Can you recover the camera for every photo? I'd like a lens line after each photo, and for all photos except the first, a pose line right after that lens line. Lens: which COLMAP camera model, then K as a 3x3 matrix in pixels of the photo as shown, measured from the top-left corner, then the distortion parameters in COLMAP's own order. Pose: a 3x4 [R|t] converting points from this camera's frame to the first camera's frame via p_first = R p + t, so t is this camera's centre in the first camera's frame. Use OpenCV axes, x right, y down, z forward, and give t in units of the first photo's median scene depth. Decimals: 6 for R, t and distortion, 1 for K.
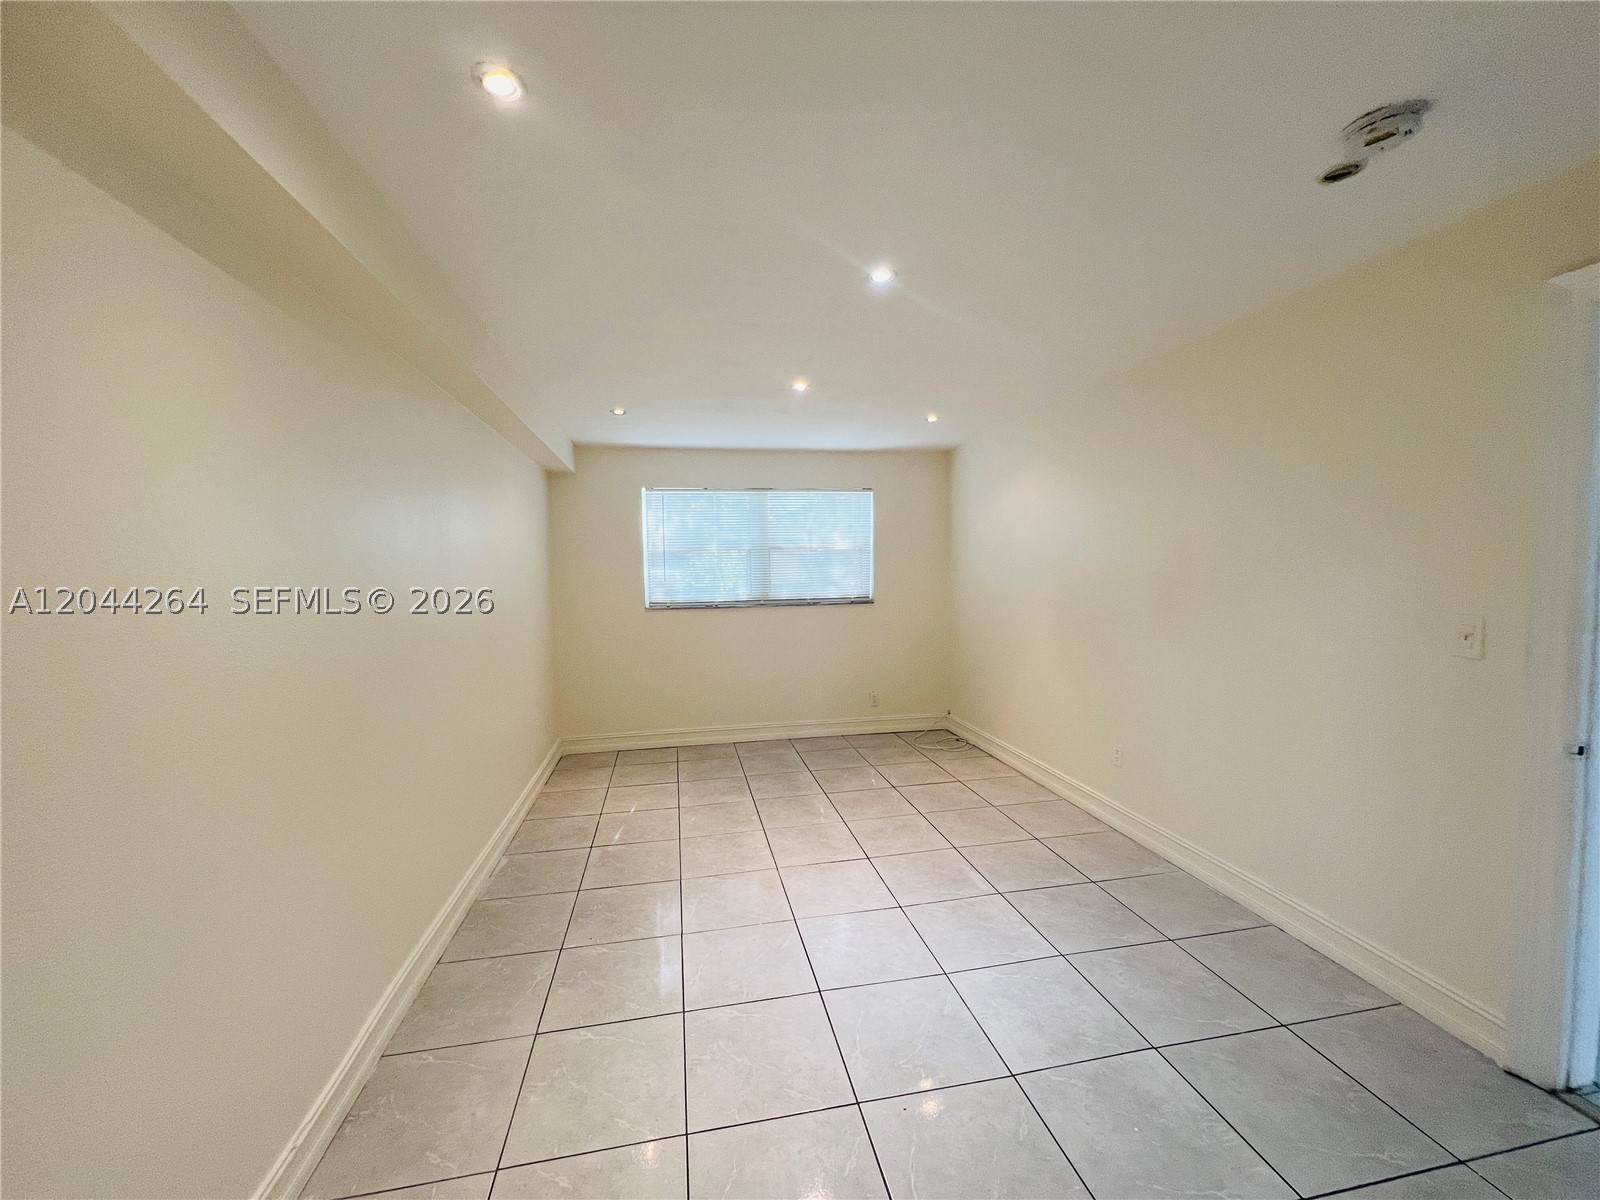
lens RADIAL K [[634.7, 0, 792.0], [0, 634.7, 607.3], [0, 0, 1]] dist [-0.004661, 0.000079]
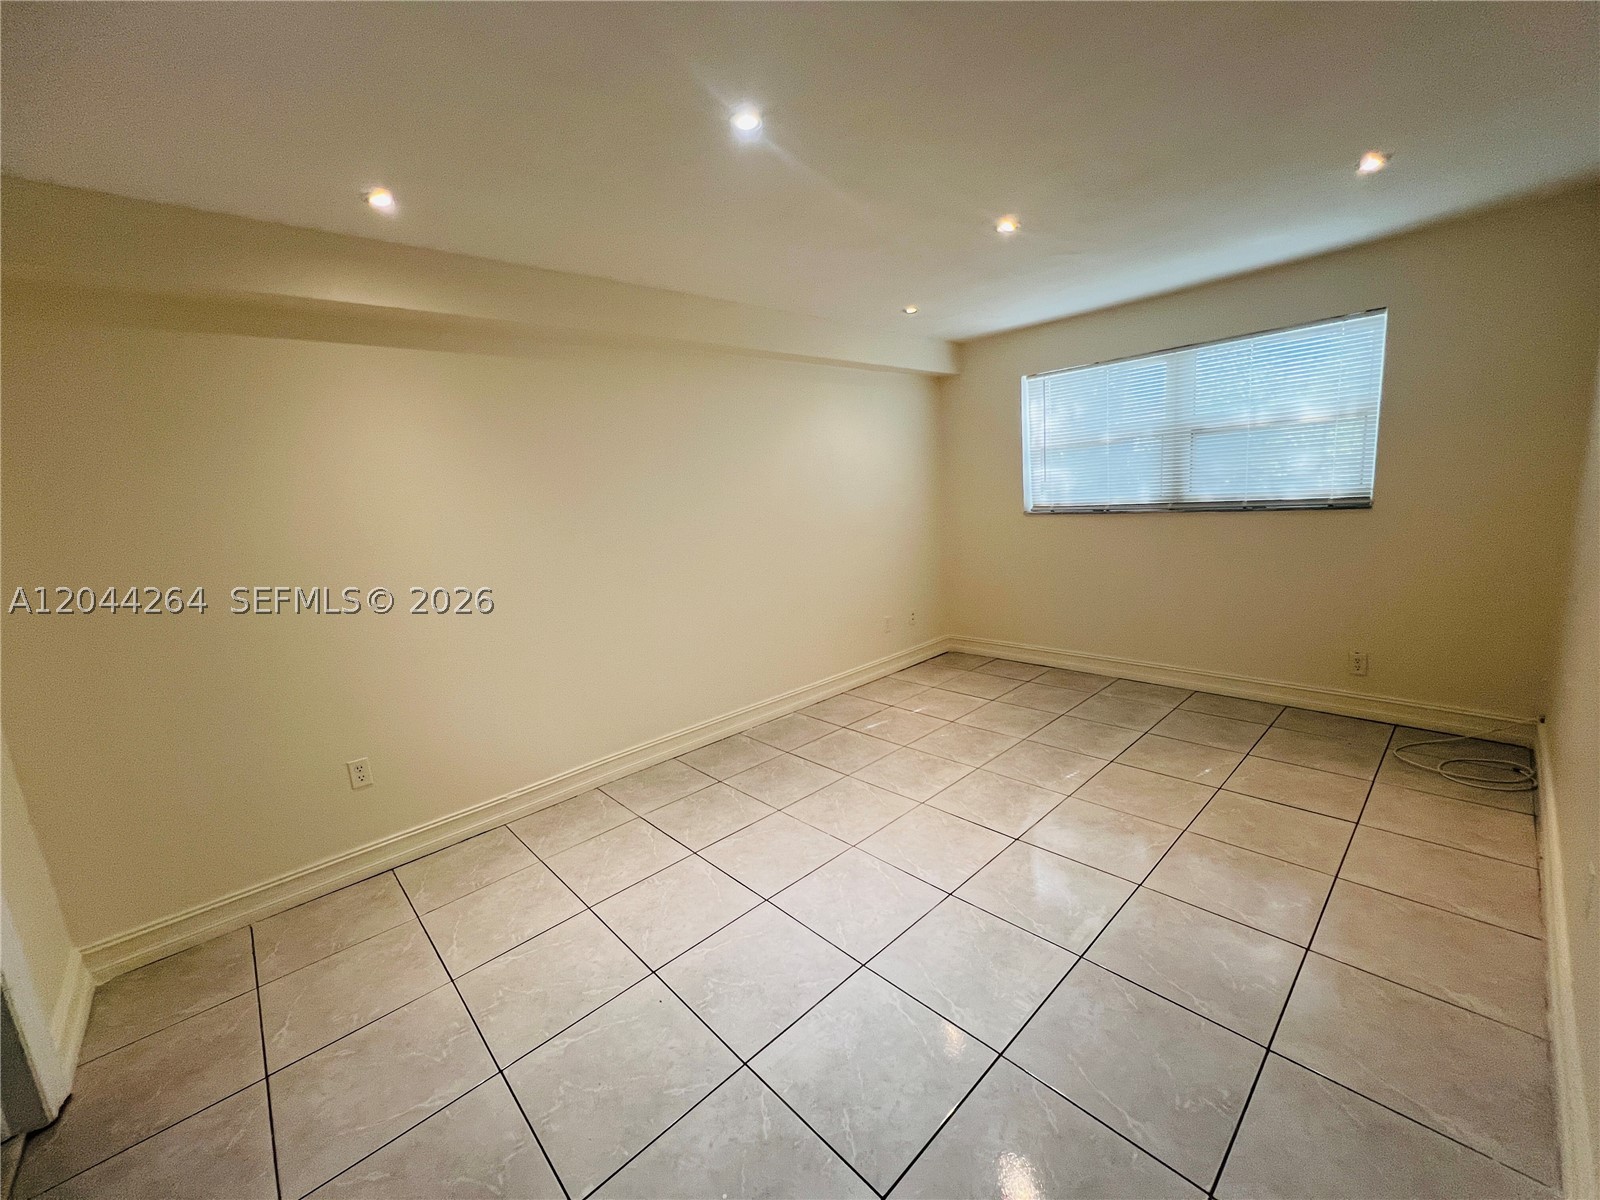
lens RADIAL K [[634.7, 0, 804.8], [0, 634.7, 607.4], [0, 0, 1]] dist [-0.004661, 0.000079]
pose [[0.527242, 0.137605, -0.838499, 0.384883], [0.008539, 0.985892, 0.167163, -0.019578], [0.849672, -0.095296, 0.518629, 0.240657]]
